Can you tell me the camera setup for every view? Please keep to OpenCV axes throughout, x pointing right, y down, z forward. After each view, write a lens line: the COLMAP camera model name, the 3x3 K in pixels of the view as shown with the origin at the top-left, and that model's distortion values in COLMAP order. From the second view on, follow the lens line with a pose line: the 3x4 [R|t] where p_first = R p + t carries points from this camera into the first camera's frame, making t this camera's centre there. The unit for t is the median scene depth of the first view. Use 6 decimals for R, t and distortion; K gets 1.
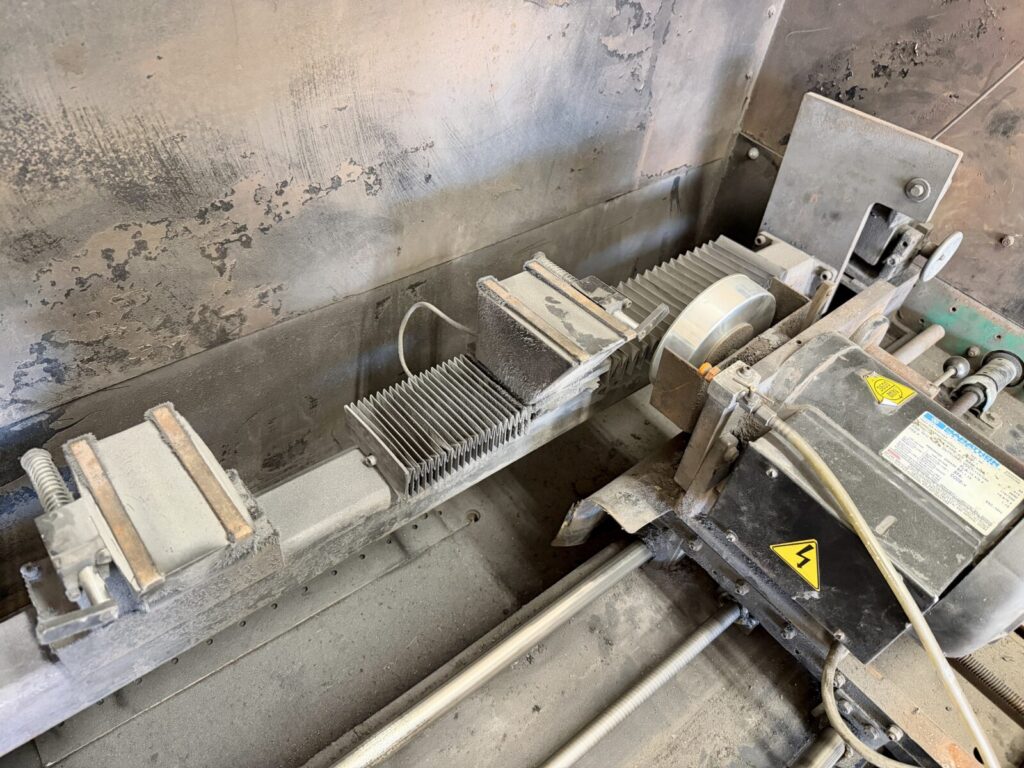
lens RADIAL K [[729.2, 0, 512.0], [0, 729.2, 384.0], [0, 0, 1]] dist [-0.029417, -0.005665]
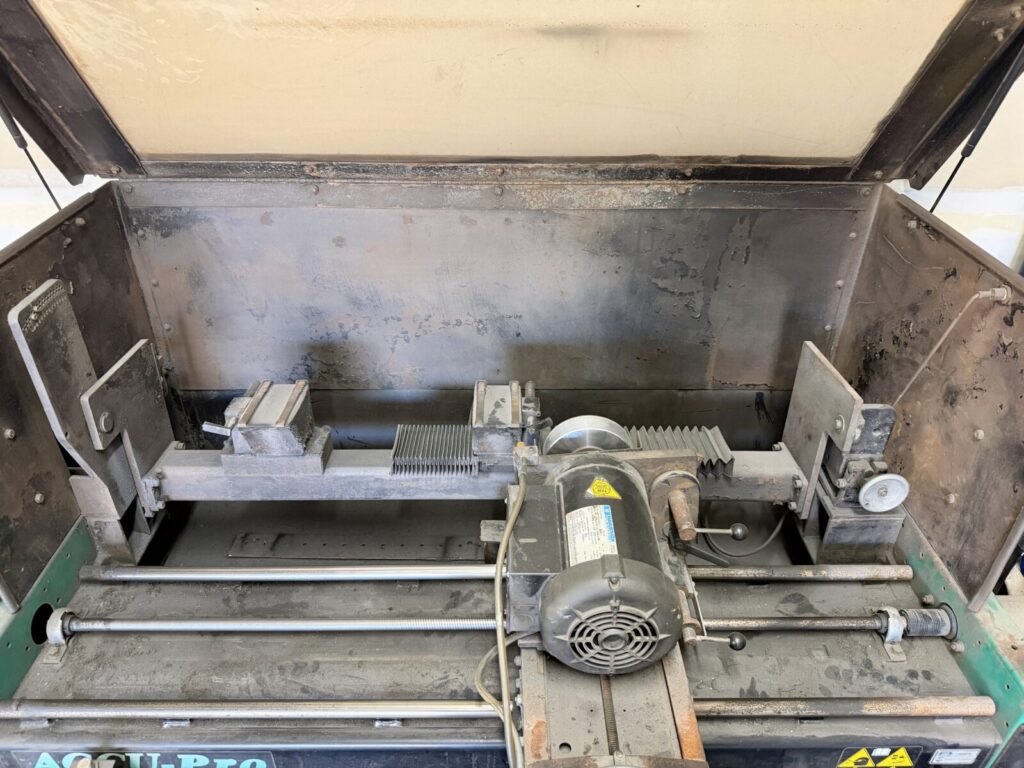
lens RADIAL K [[725.0, 0, 512.0], [0, 725.0, 384.0], [0, 0, 1]] dist [0.002786, -0.007927]
pose [[0.780521, 0.241355, -0.576659, 0.847371], [-0.385973, 0.911695, -0.140843, 0.067331], [0.491744, 0.332506, 0.804753, -0.334857]]
